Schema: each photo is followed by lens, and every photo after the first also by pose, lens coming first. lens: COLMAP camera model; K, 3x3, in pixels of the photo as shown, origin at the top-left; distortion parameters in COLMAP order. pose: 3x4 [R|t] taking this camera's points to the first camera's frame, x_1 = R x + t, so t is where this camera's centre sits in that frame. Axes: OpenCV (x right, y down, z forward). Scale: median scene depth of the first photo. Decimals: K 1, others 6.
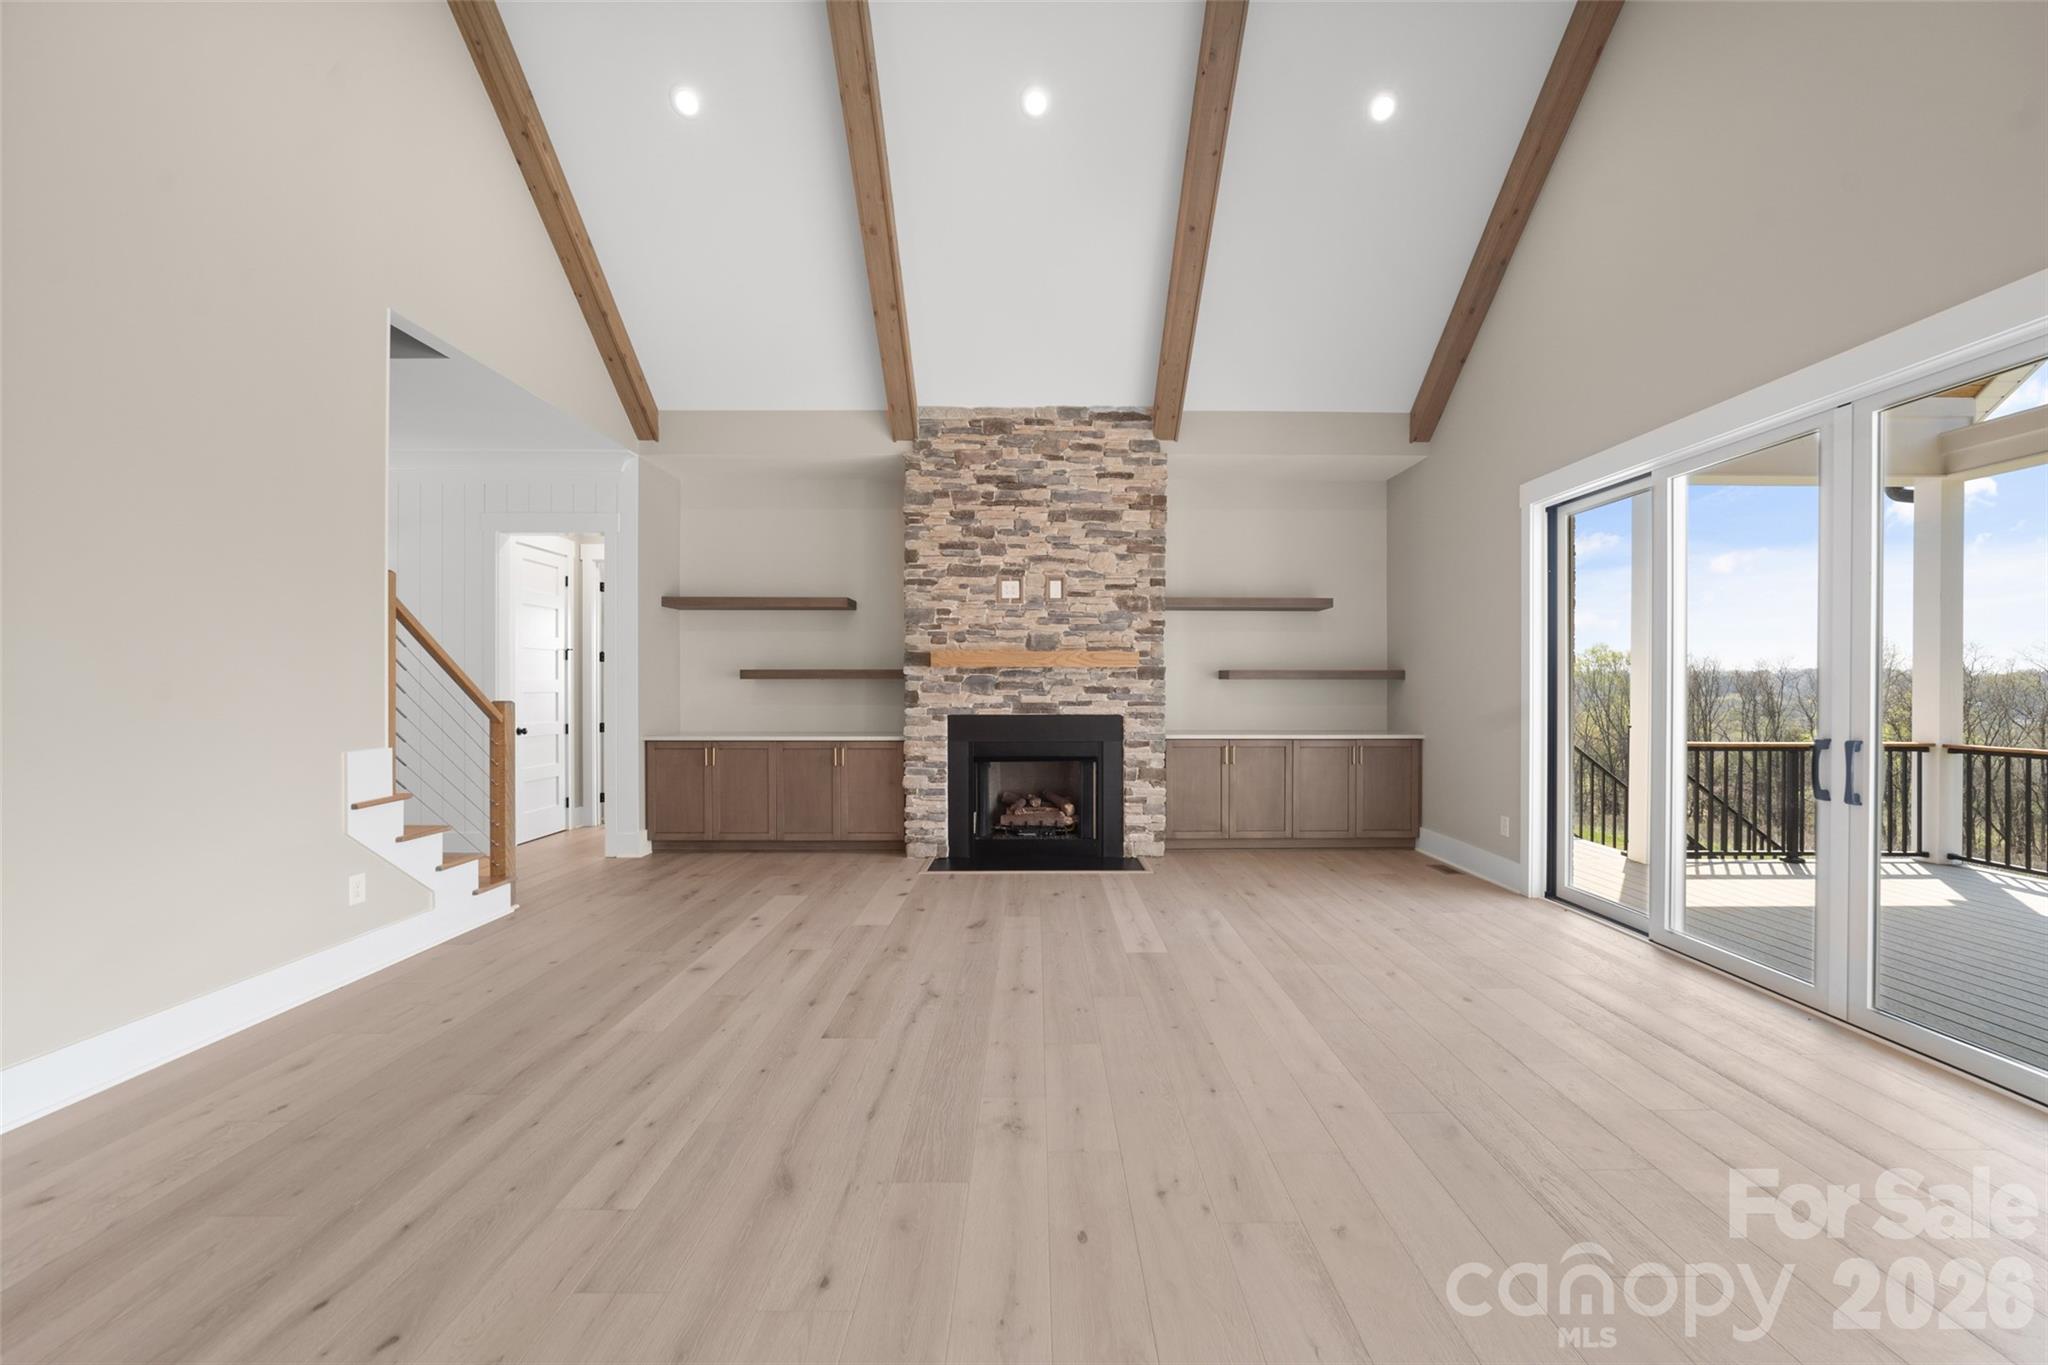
lens RADIAL K [[789.9, 0, 1039.7], [0, 789.9, 686.4], [0, 0, 1]] dist [-0.020958, 0.006141]
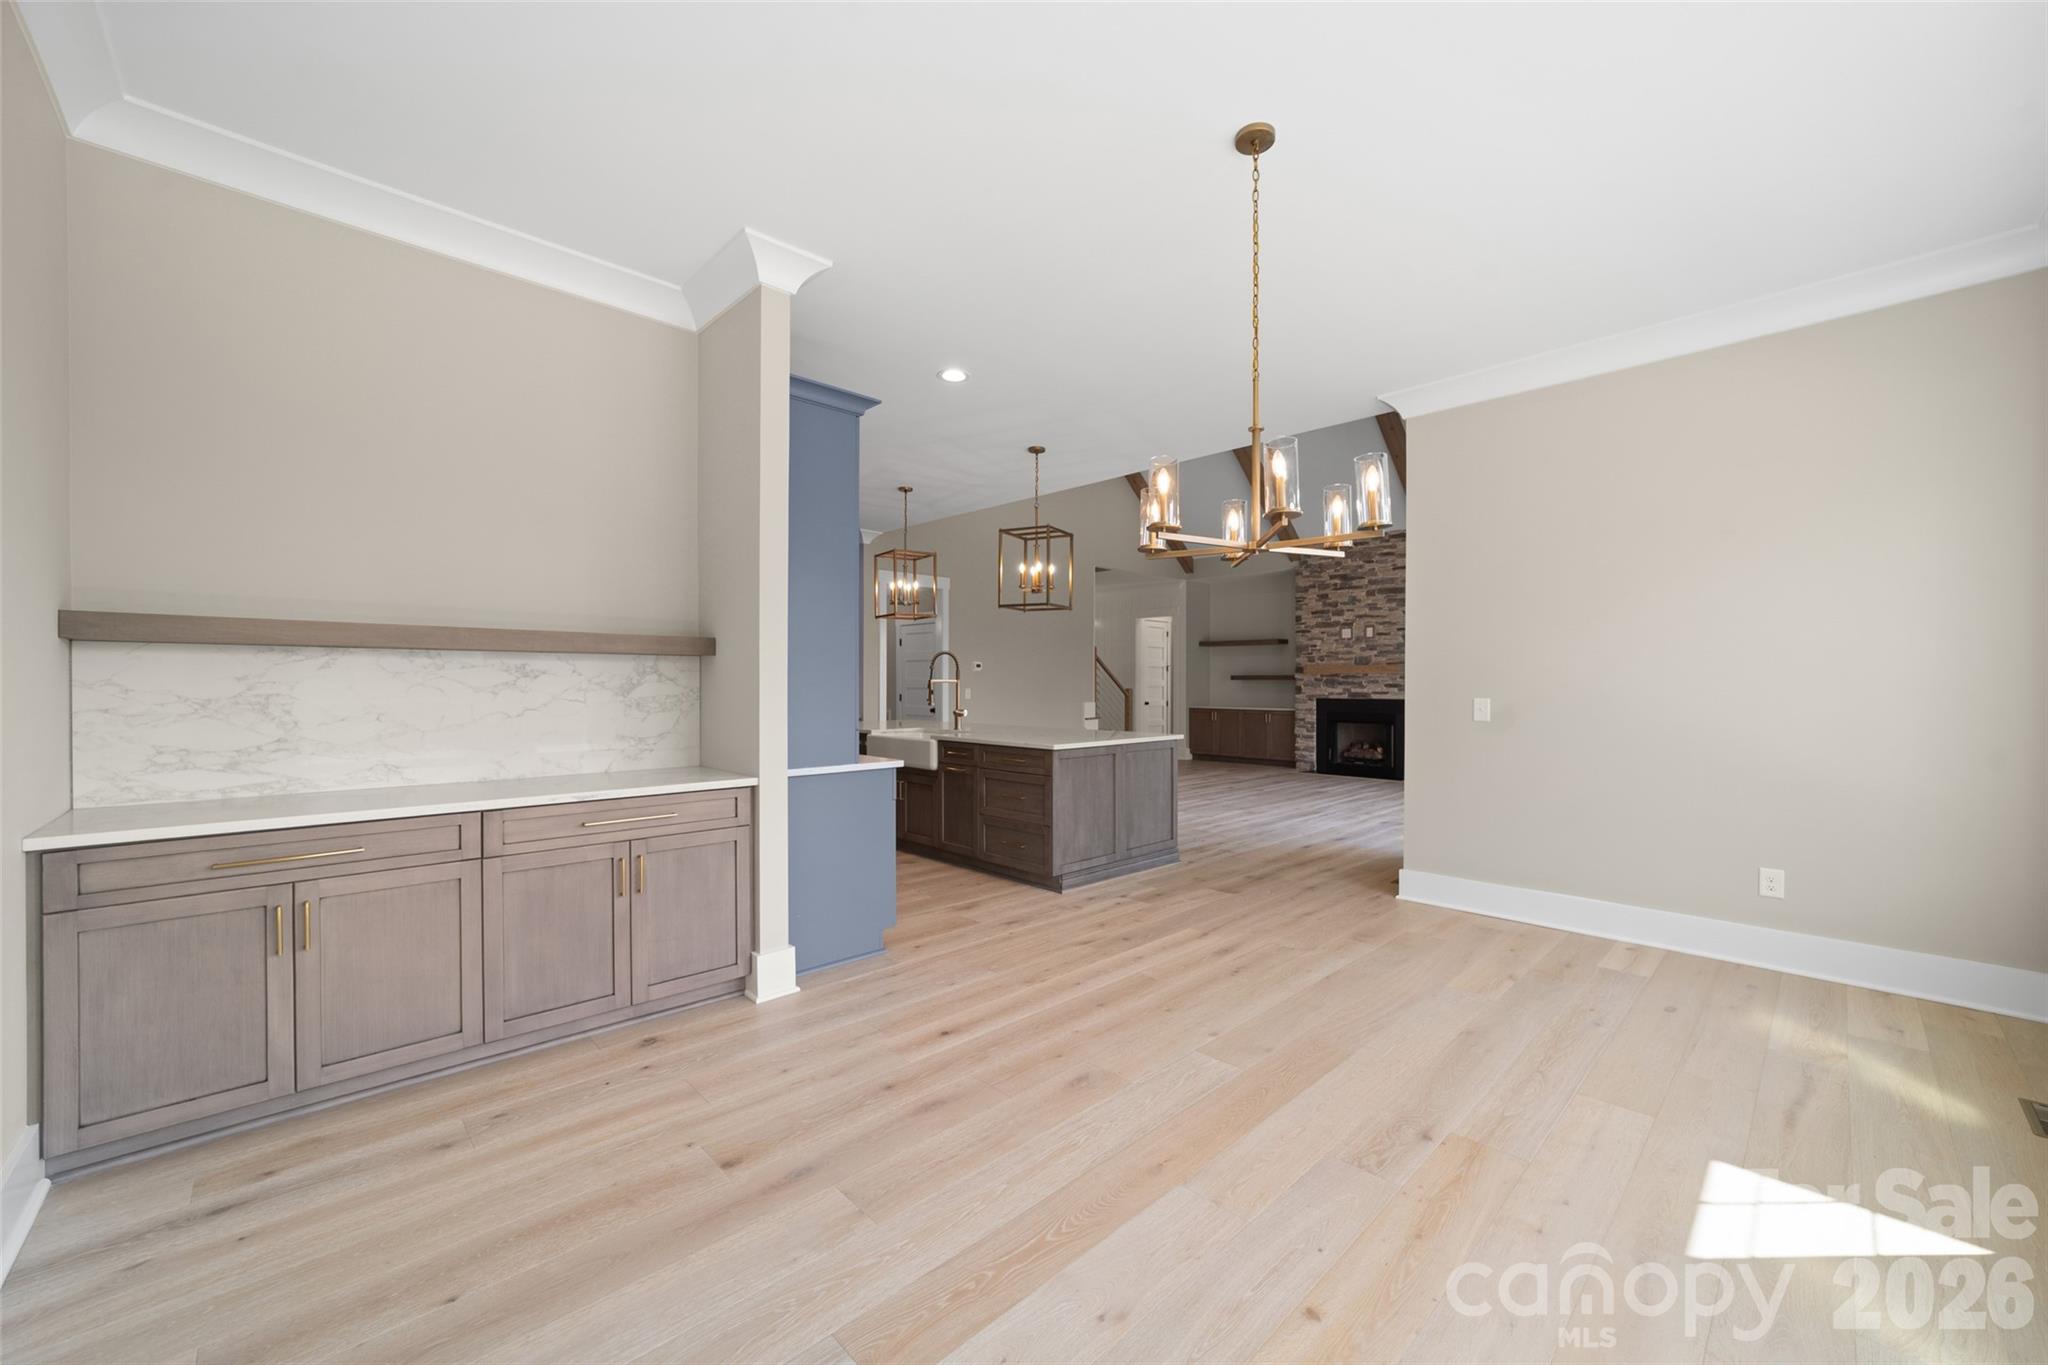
lens RADIAL K [[789.9, 0, 1036.2], [0, 789.9, 689.1], [0, 0, 1]] dist [-0.020958, 0.006141]
pose [[0.688831, 0.005689, -0.724900, 0.830848], [-0.003790, 0.999984, 0.004246, 0.007940], [0.724912, -0.000178, 0.688841, -0.864339]]
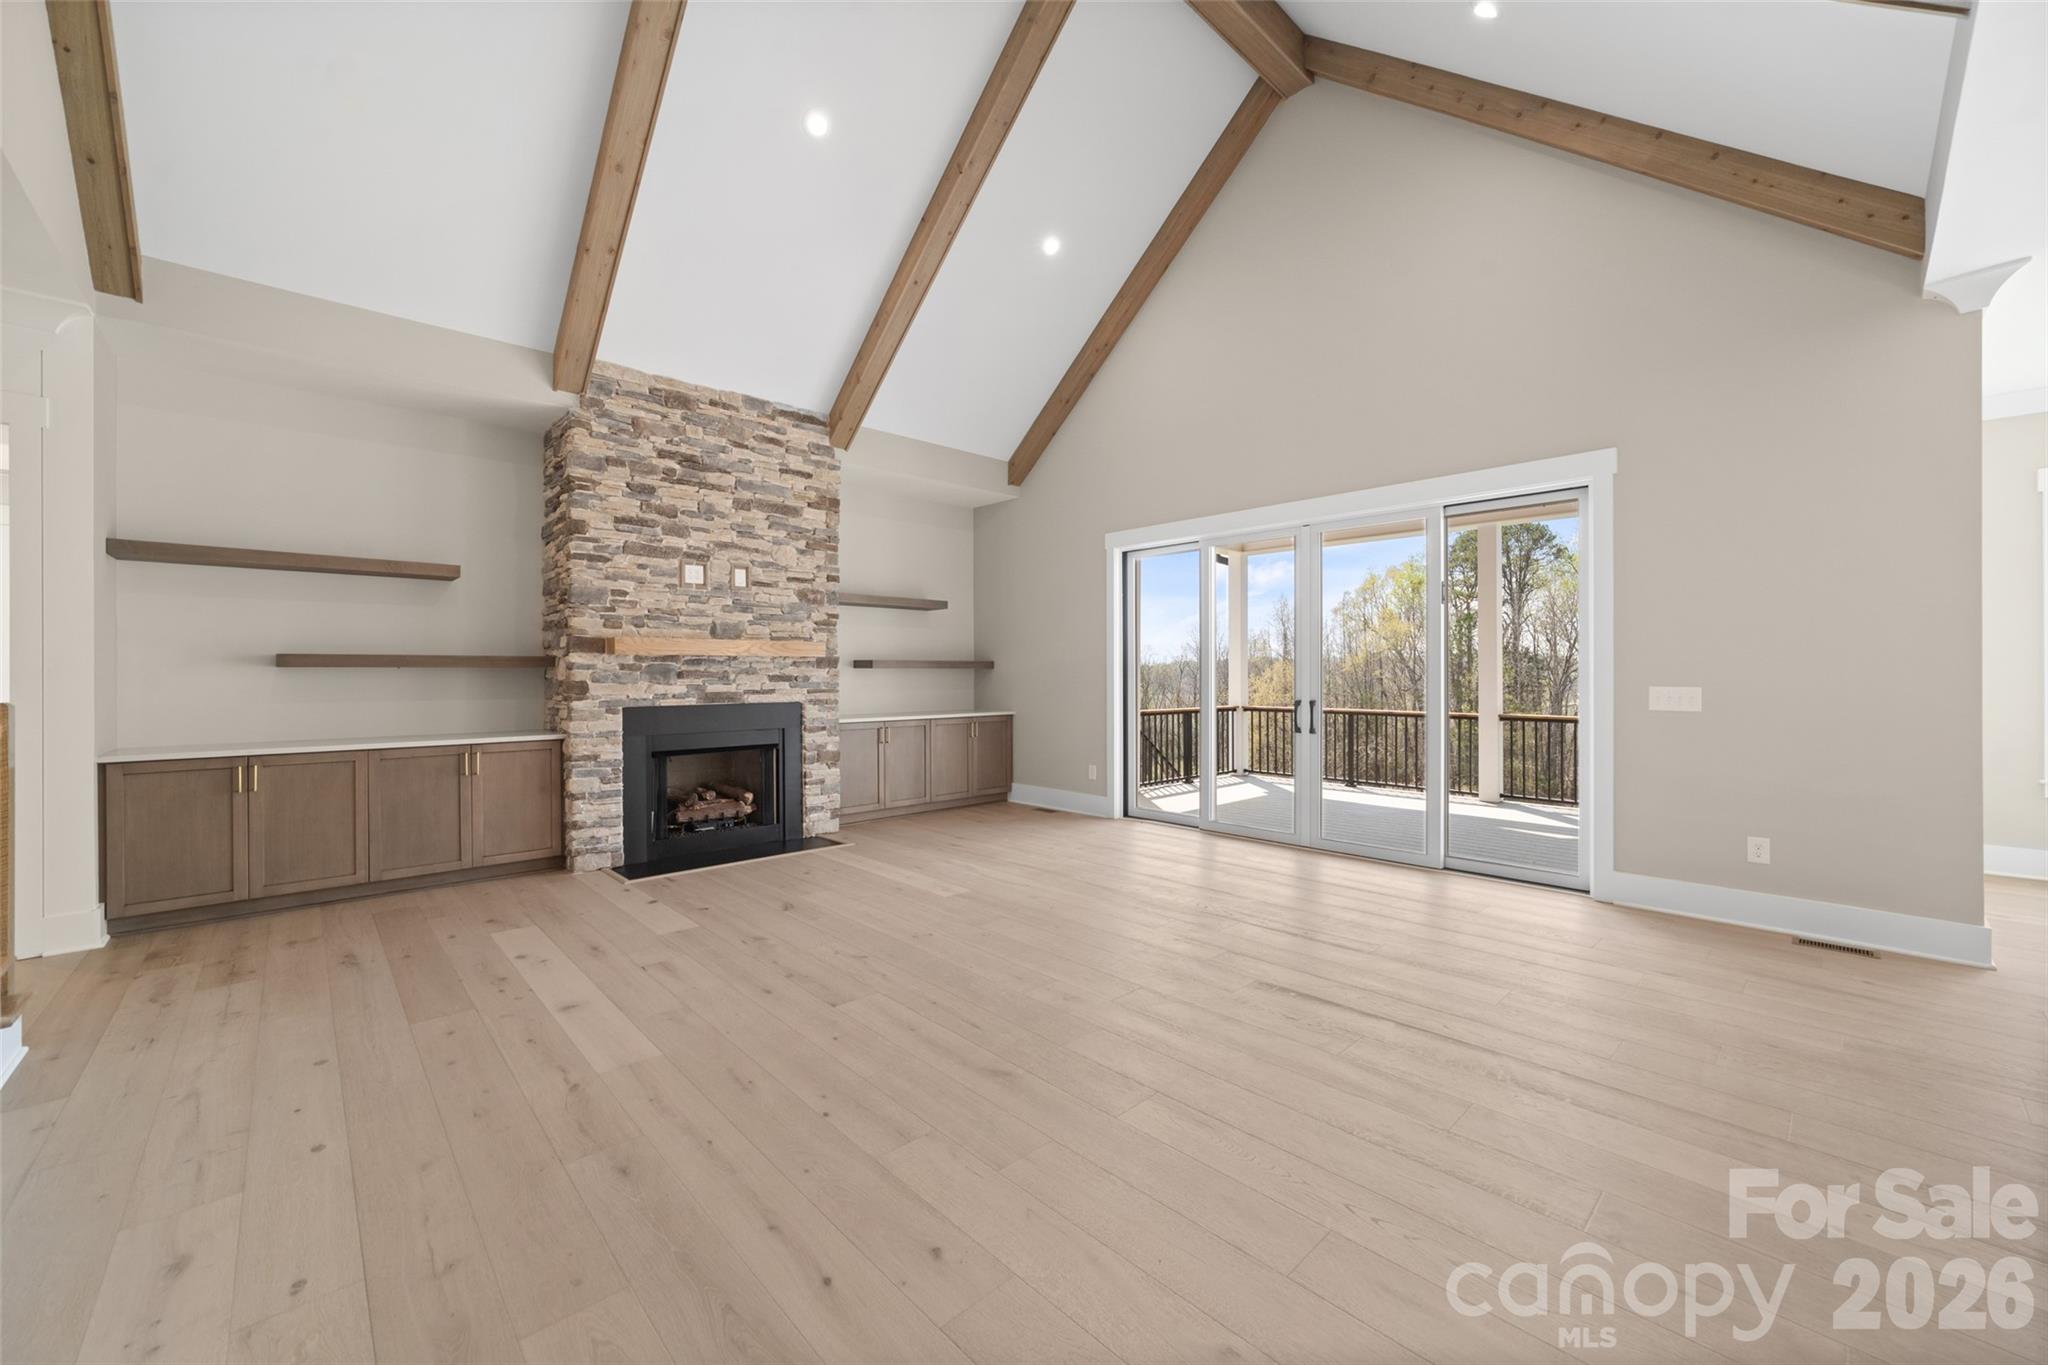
lens RADIAL K [[789.9, 0, 1037.1], [0, 789.9, 673.7], [0, 0, 1]] dist [-0.020958, 0.006141]
pose [[0.733121, -0.003385, 0.680090, -0.380780], [0.005163, 0.999986, -0.000589, 0.000604], [-0.680079, 0.003944, 0.733129, 0.018972]]
